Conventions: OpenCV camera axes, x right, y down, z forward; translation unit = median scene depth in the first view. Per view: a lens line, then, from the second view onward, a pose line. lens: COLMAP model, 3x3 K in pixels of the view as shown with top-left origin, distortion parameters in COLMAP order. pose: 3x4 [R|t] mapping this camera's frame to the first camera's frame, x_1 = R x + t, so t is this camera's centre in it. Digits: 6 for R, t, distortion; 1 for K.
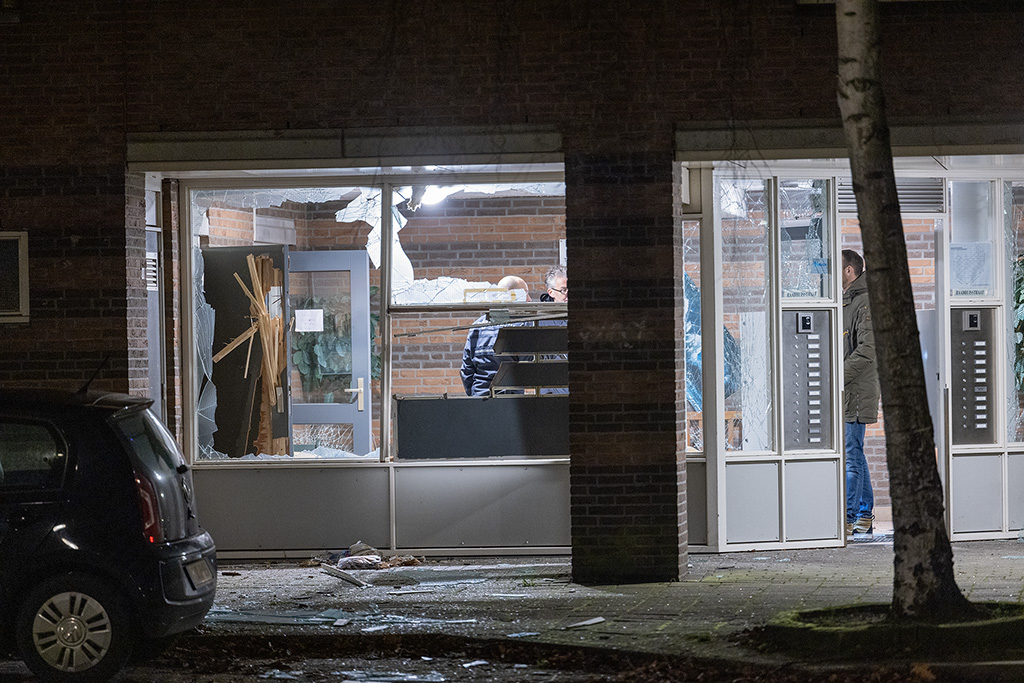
lens RADIAL K [[5624.9, 0, 508.9], [0, 5624.9, 344.6], [0, 0, 1]] dist [0.231943, 0.000000]
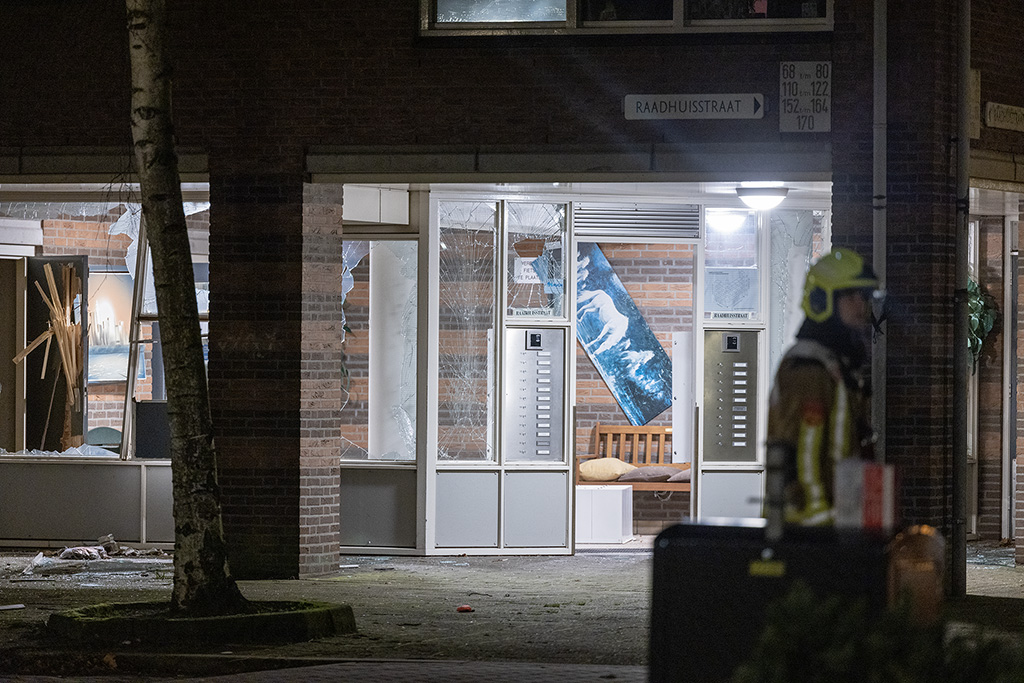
lens RADIAL K [[5624.9, 0, 513.2], [0, 5624.9, 341.6], [0, 0, 1]] dist [0.231943, 0.000000]
pose [[0.966467, 0.025070, -0.255564, 0.333073], [-0.025901, 0.999665, 0.000116, -0.003774], [0.255482, 0.006508, 0.966792, -0.014721]]
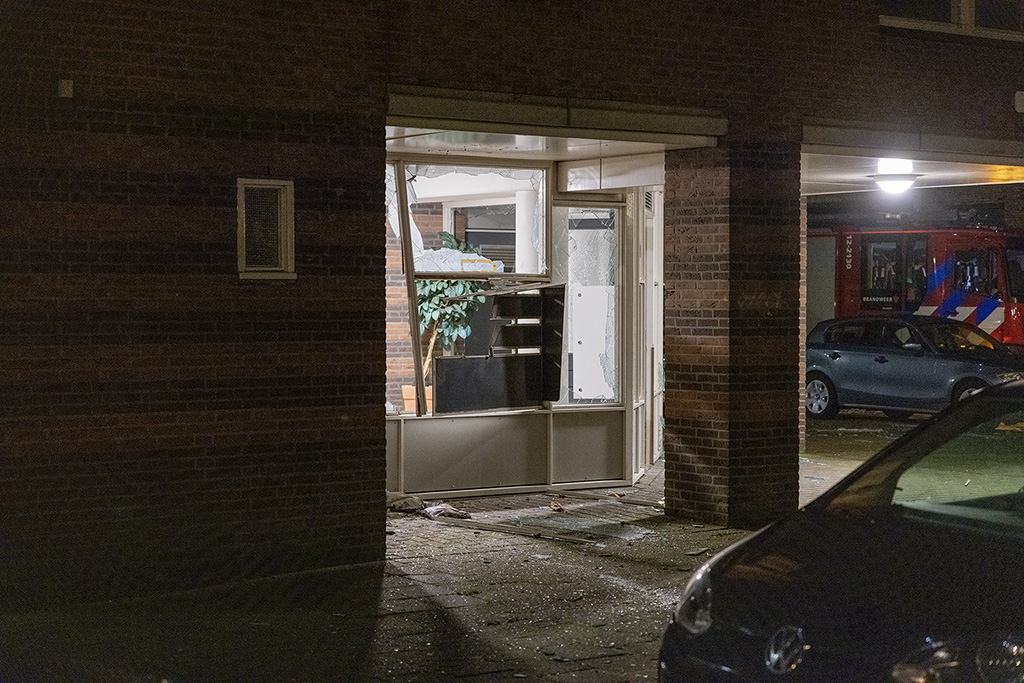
lens RADIAL K [[1986.9, 0, 517.2], [0, 1986.9, 340.7], [0, 0, 1]] dist [0.064776, 0.000000]
pose [[0.729422, 0.004776, 0.684047, -0.281129], [-0.014452, 0.999860, 0.008431, 0.002890], [-0.683911, -0.016036, 0.729389, 0.733148]]
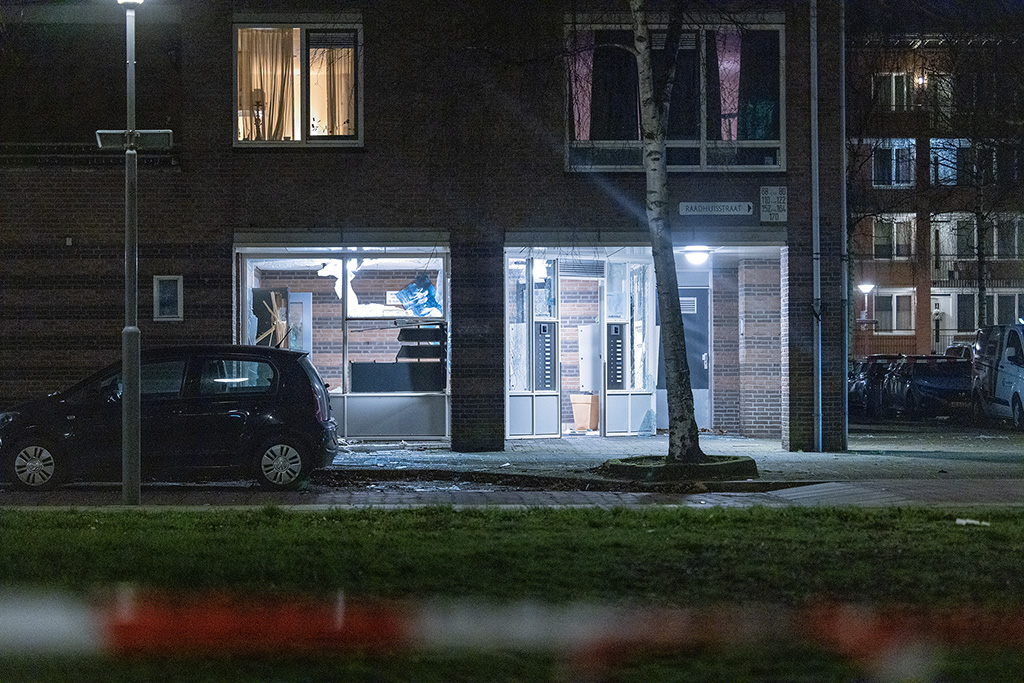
lens RADIAL K [[2754.9, 0, 512.1], [0, 2754.9, 339.4], [0, 0, 1]] dist [0.091782, 0.000000]
pose [[0.987859, 0.014323, 0.154693, -0.120887], [-0.012100, 0.999810, -0.015305, 0.016359], [-0.154883, 0.013247, 0.987844, 0.005992]]
